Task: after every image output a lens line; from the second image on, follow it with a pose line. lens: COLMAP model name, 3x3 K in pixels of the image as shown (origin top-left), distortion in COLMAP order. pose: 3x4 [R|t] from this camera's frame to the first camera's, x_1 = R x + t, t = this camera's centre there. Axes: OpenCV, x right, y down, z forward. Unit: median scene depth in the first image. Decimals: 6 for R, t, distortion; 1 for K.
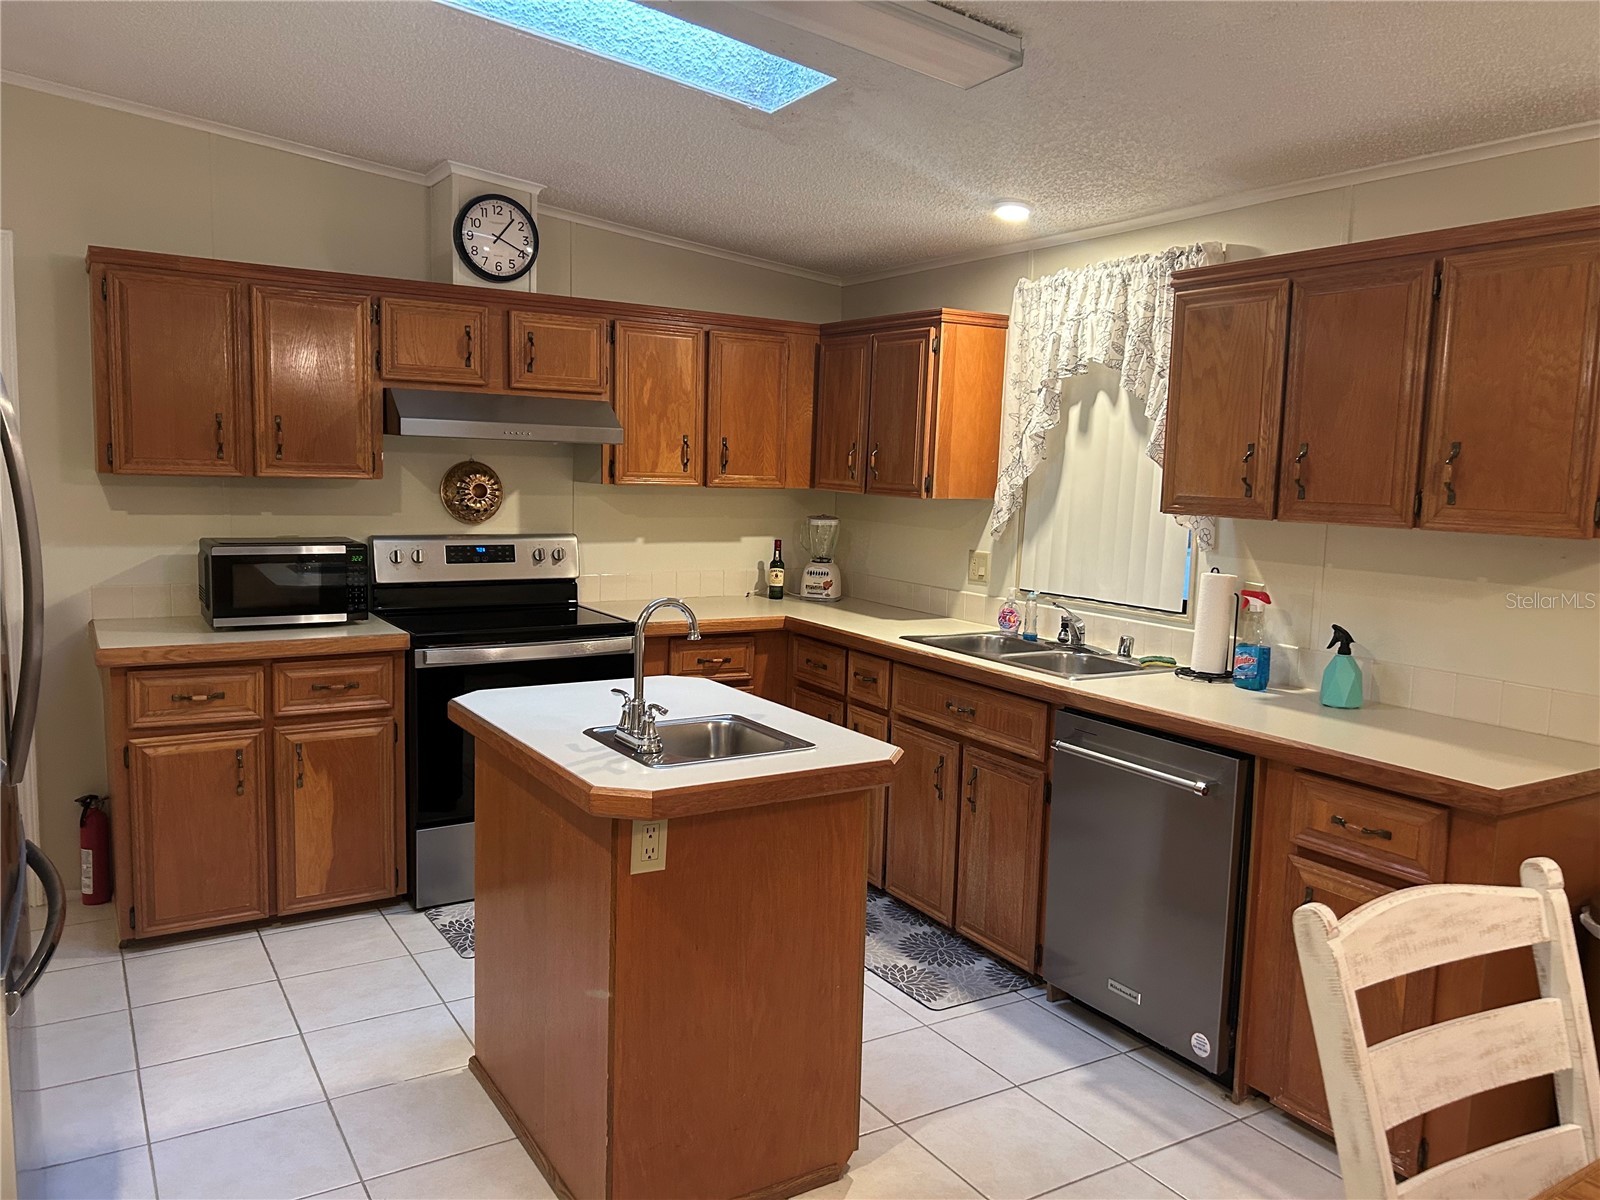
lens RADIAL K [[1202.9, 0, 802.5], [0, 1202.9, 597.4], [0, 0, 1]] dist [0.050335, -0.056005]
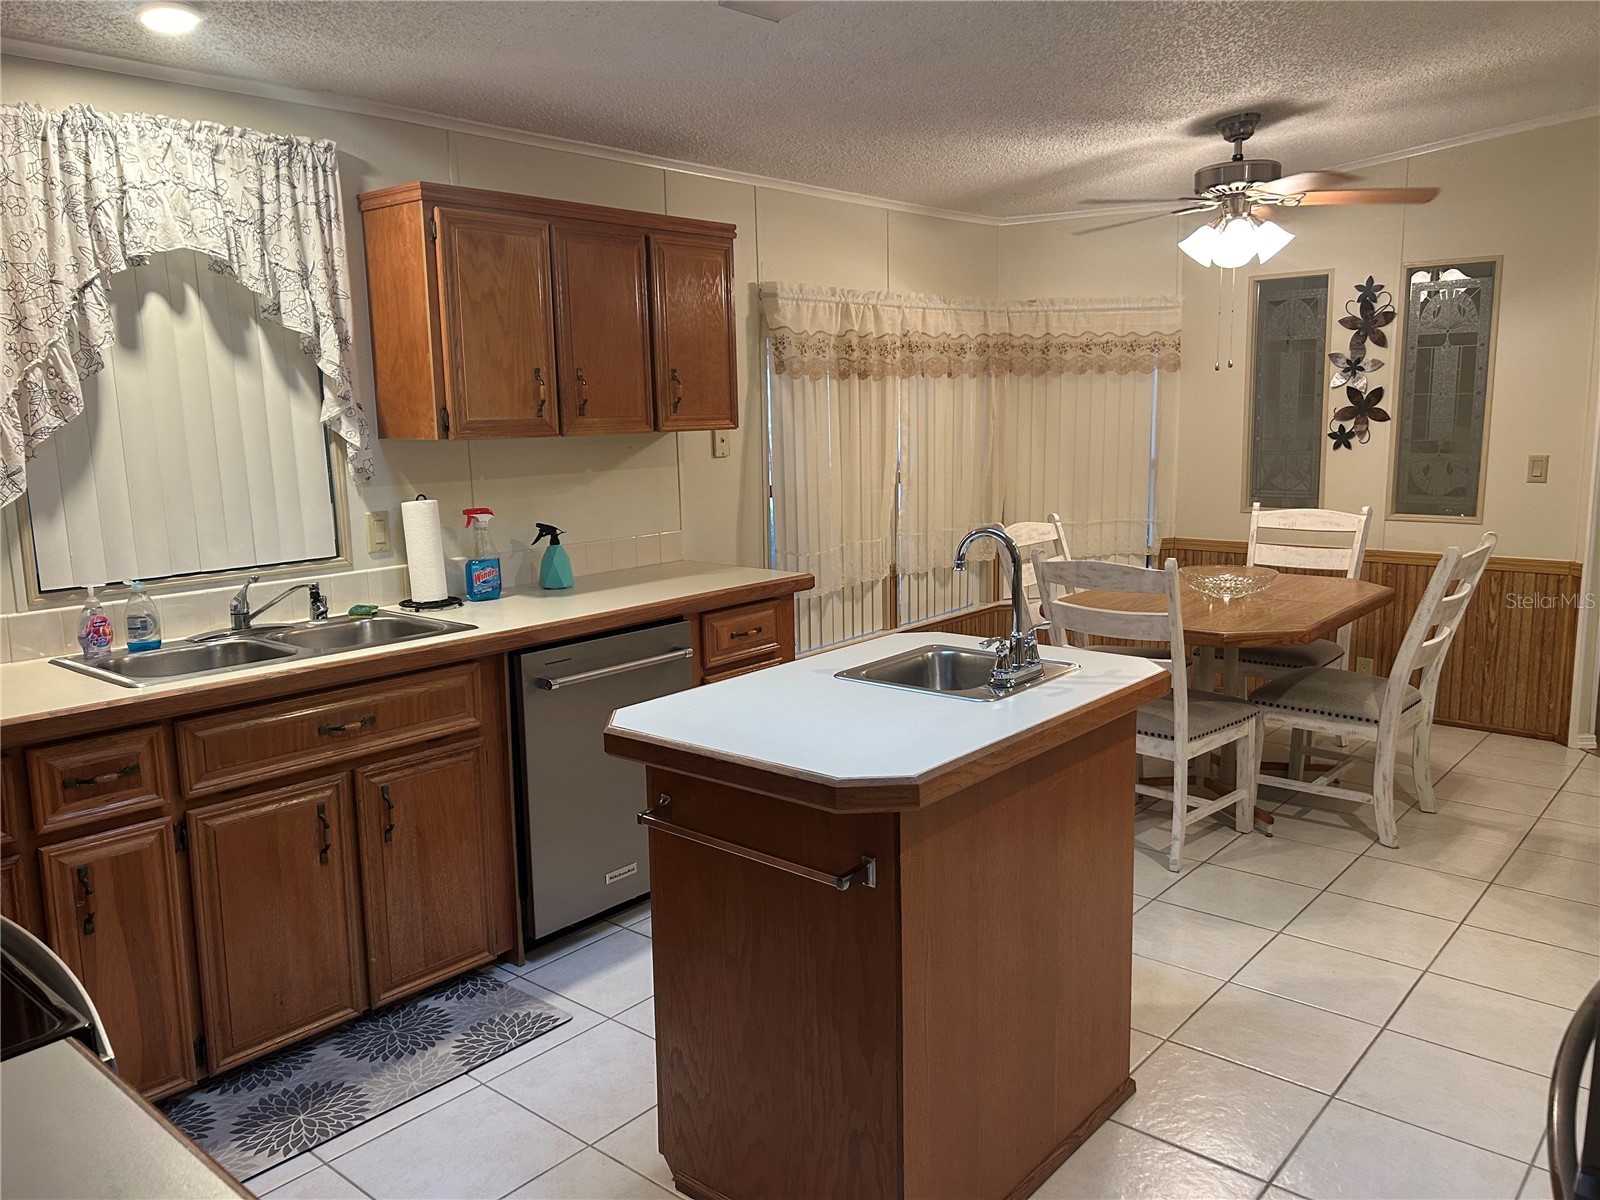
lens RADIAL K [[1202.9, 0, 799.9], [0, 1202.9, 601.4], [0, 0, 1]] dist [0.050335, -0.056005]
pose [[-0.306896, -0.175580, 0.935407, -0.524555], [0.119860, 0.967880, 0.221001, -0.092591], [-0.944165, 0.179943, -0.275994, 0.761549]]
